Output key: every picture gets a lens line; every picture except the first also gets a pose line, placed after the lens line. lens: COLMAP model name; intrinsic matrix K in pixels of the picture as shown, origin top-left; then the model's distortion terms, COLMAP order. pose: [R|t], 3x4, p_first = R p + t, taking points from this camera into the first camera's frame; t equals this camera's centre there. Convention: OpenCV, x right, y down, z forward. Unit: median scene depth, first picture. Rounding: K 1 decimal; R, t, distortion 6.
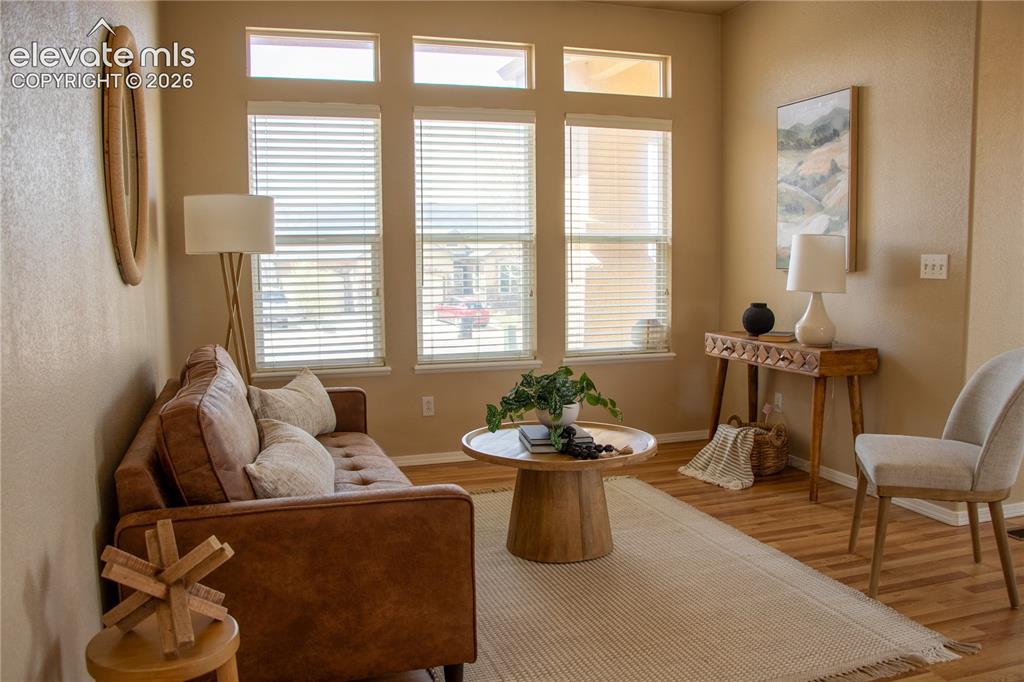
lens RADIAL K [[847.6, 0, 507.4], [0, 847.6, 344.2], [0, 0, 1]] dist [-0.177158, 0.137777]
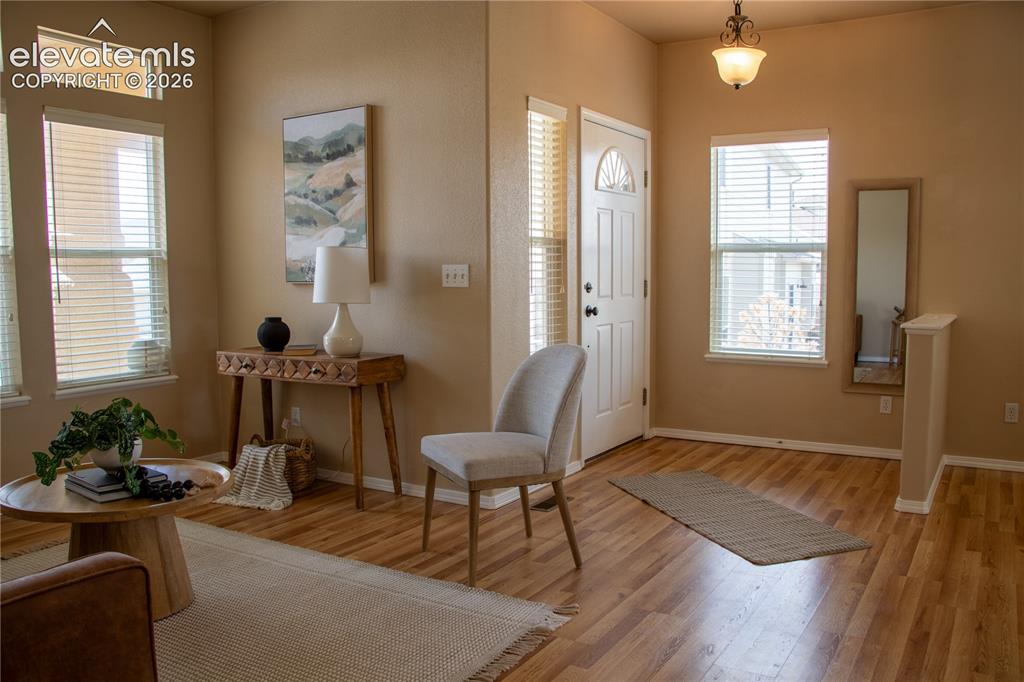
lens RADIAL K [[847.6, 0, 514.5], [0, 847.6, 352.0], [0, 0, 1]] dist [-0.177158, 0.137777]
pose [[0.762004, -0.061341, 0.644661, -0.134846], [0.067389, 0.997610, 0.015269, -0.005311], [-0.644057, 0.031808, 0.764316, 0.079757]]
